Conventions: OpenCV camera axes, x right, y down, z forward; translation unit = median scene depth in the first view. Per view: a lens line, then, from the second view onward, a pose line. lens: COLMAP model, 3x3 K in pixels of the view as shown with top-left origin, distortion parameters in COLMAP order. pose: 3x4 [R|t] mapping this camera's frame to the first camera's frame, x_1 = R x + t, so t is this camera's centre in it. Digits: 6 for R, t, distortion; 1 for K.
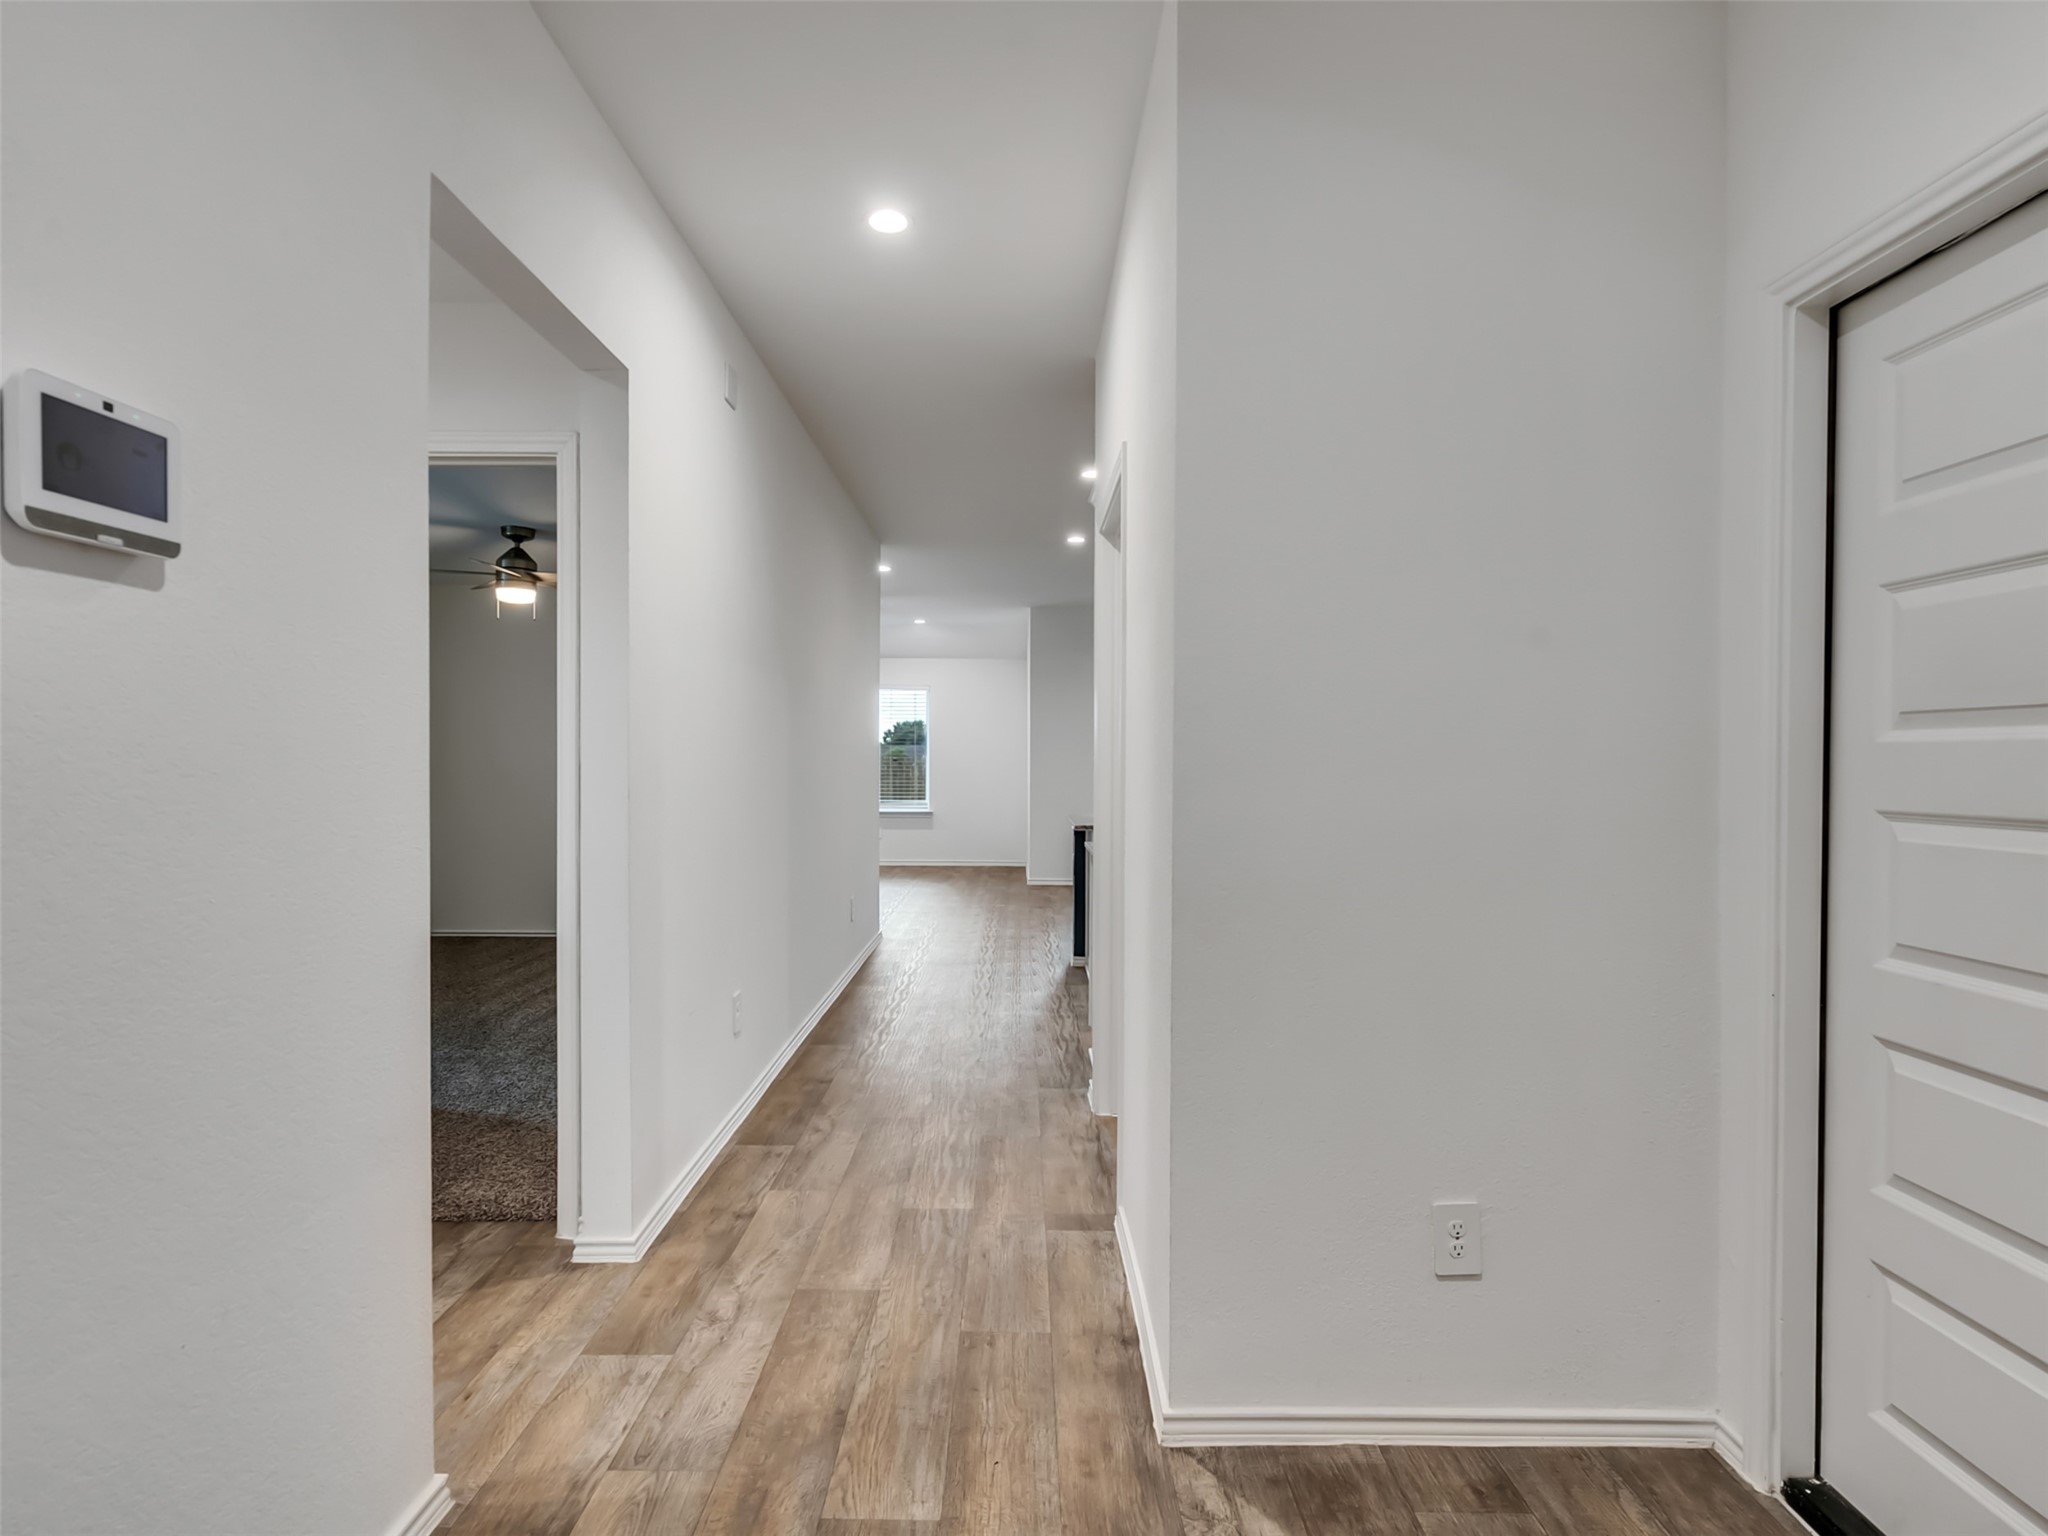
lens RADIAL K [[1045.4, 0, 1011.1], [0, 1045.4, 767.8], [0, 0, 1]] dist [-0.001185, 0.000918]
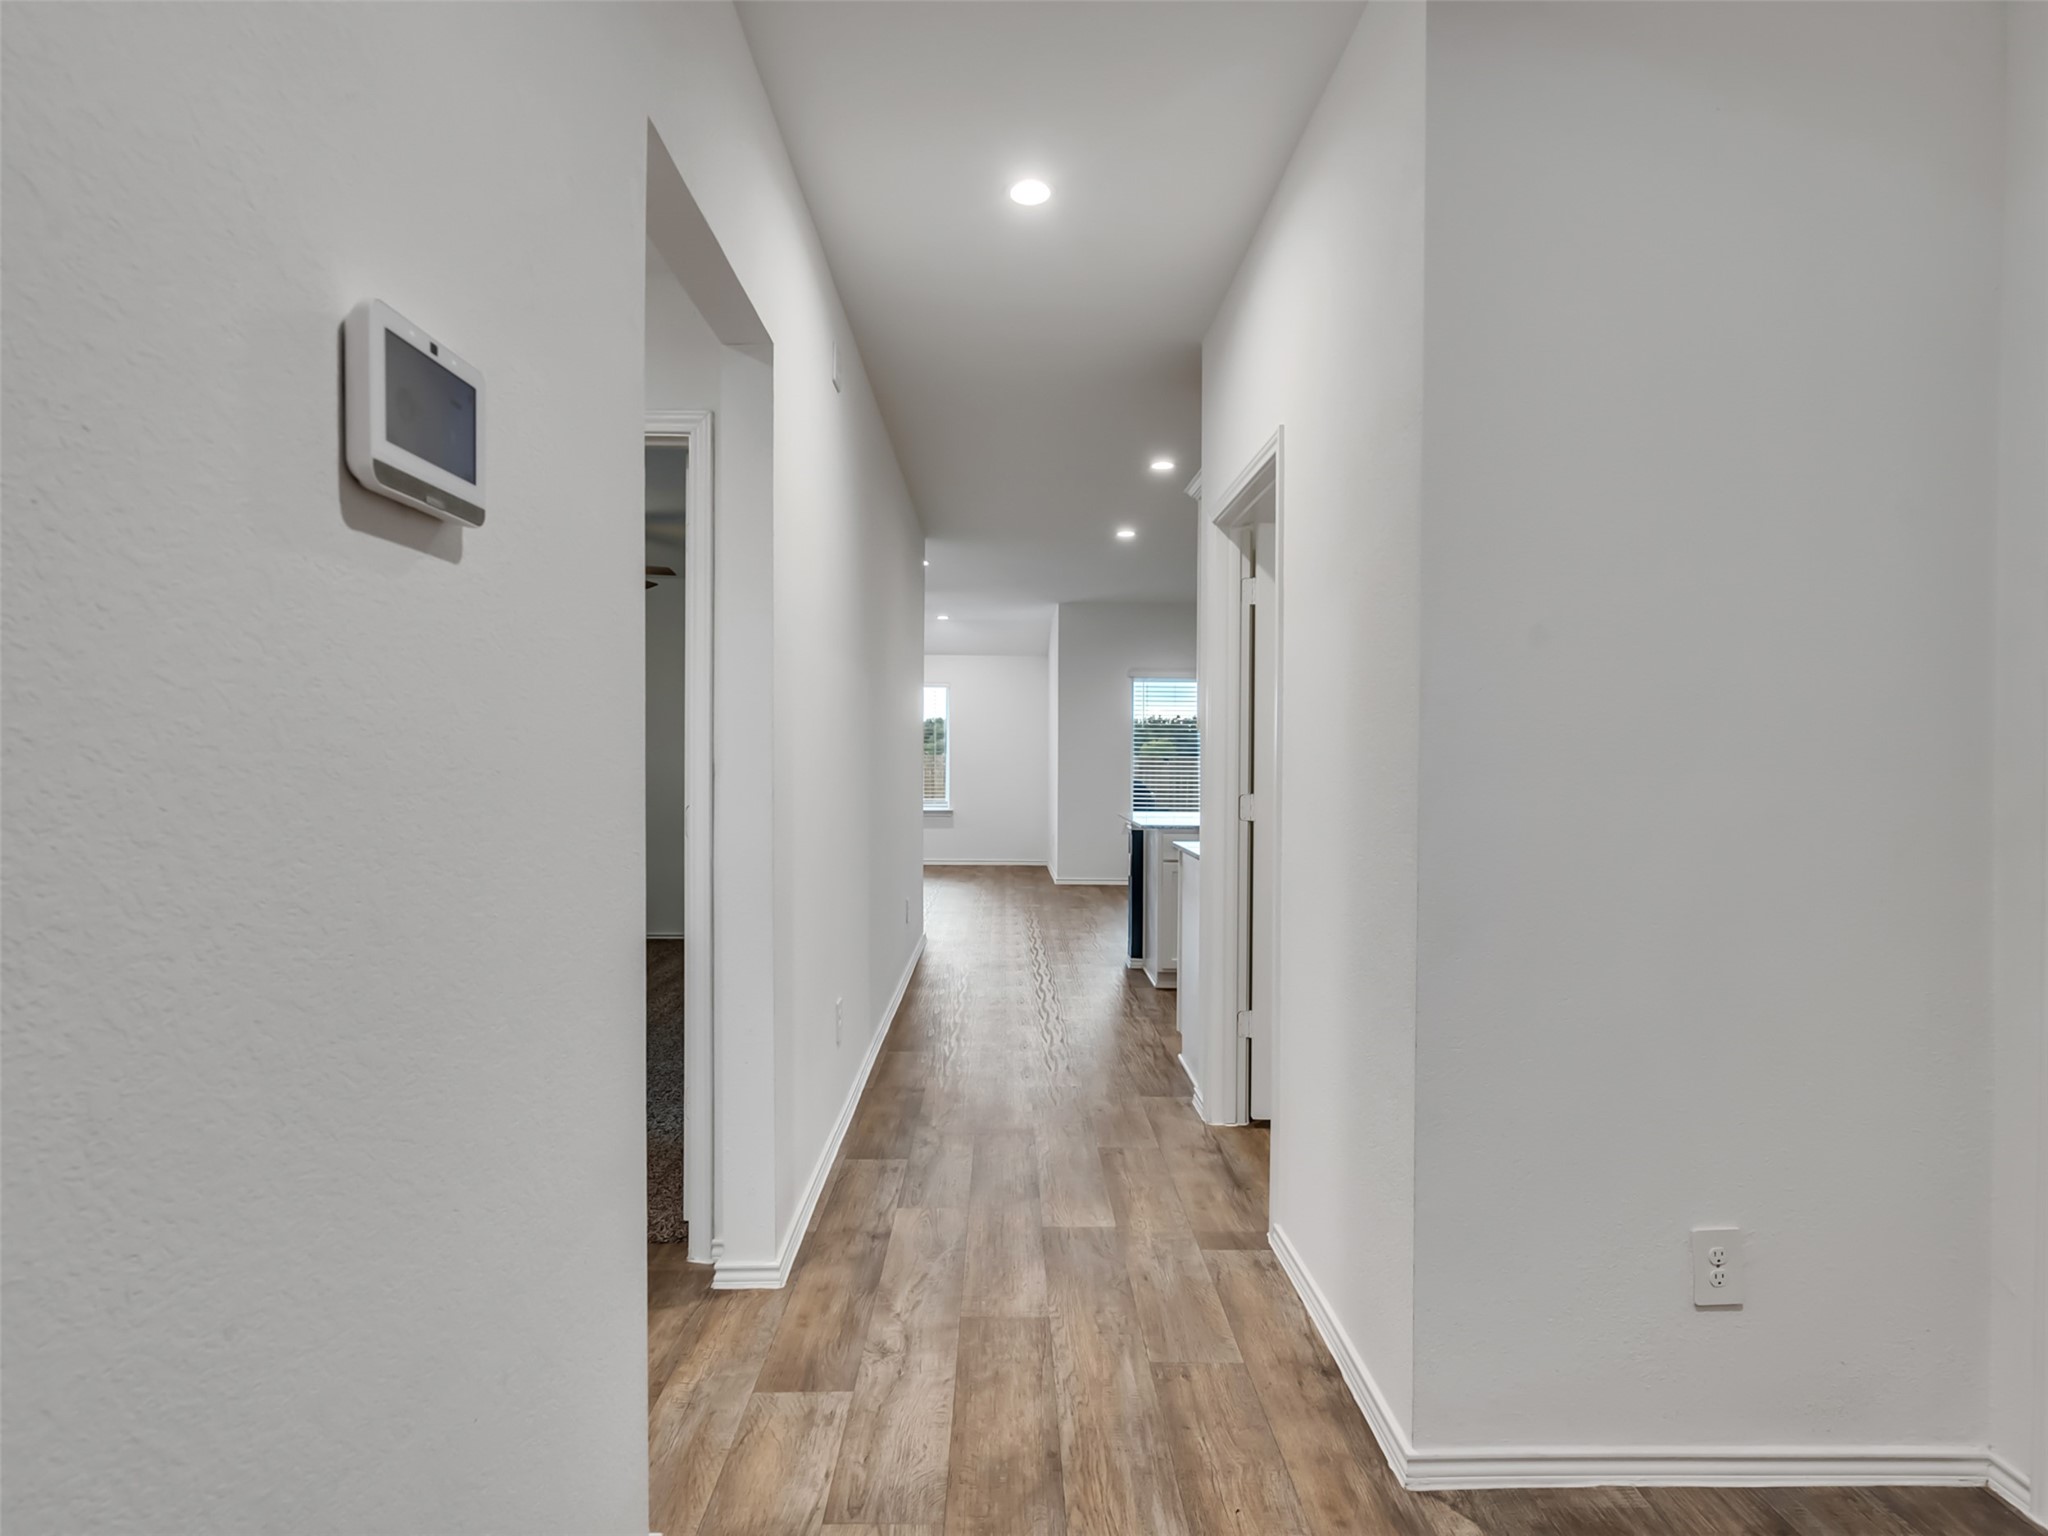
lens RADIAL K [[1045.4, 0, 1011.1], [0, 1045.4, 767.8], [0, 0, 1]] dist [-0.001185, 0.000918]
pose [[0.999874, 0.000732, 0.015887, -0.186069], [-0.000761, 0.999998, 0.001802, 0.000188], [-0.015885, -0.001814, 0.999872, 0.057615]]
